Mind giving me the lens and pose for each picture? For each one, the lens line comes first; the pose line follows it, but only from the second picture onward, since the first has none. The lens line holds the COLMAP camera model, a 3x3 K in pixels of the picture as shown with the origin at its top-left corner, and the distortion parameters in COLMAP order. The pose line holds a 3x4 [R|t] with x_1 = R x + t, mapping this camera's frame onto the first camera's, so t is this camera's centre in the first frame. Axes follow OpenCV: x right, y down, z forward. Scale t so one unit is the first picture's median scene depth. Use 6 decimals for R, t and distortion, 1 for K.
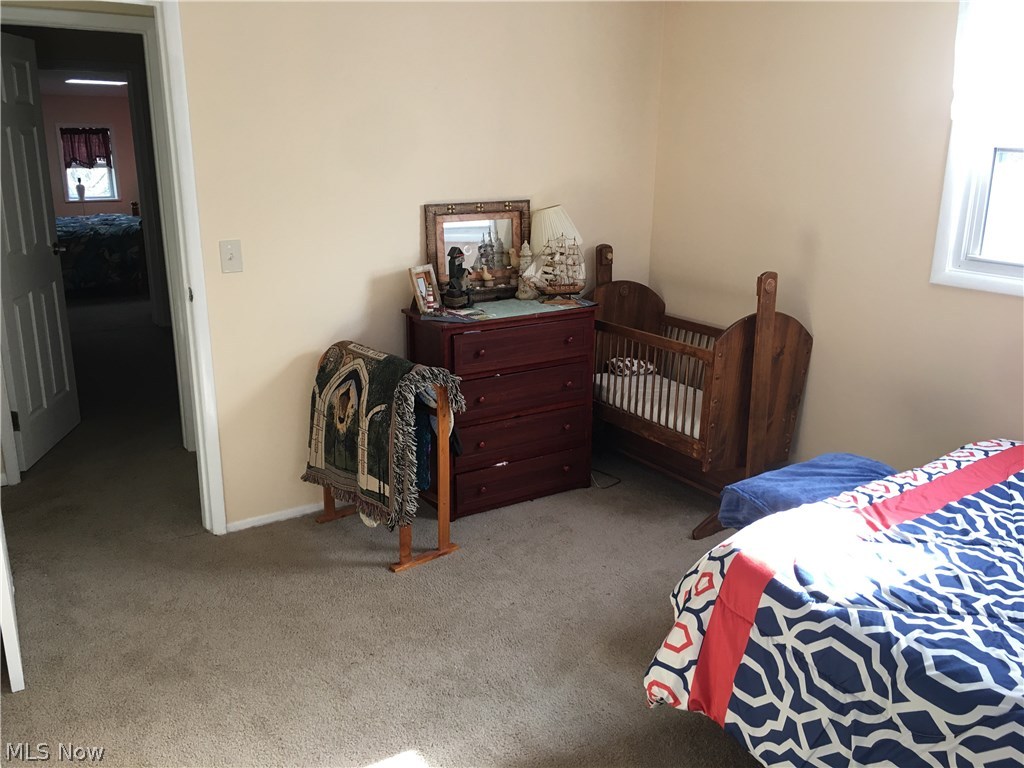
lens RADIAL K [[866.8, 0, 504.2], [0, 866.8, 382.1], [0, 0, 1]] dist [0.095151, -0.130574]
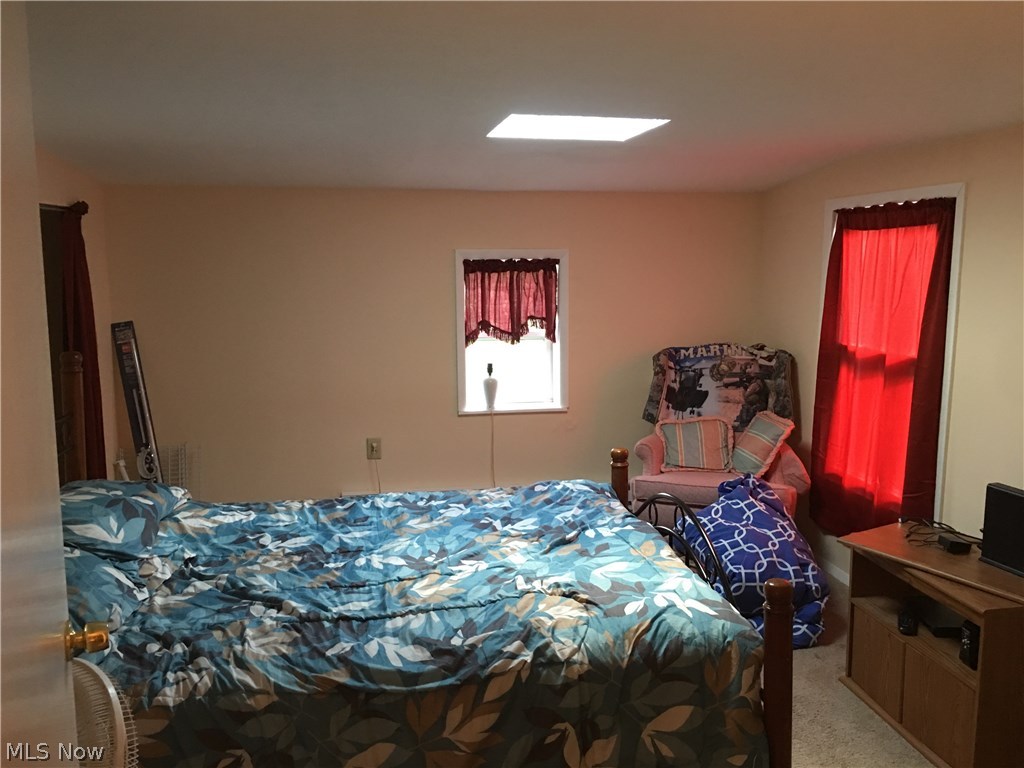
lens RADIAL K [[866.8, 0, 504.2], [0, 866.8, 382.1], [0, 0, 1]] dist [0.095151, -0.130574]
pose [[0.917407, 0.044505, -0.395454, -0.295273], [-0.096480, 0.988954, -0.112526, -0.171918], [0.386078, 0.141386, 0.911567, 0.589648]]
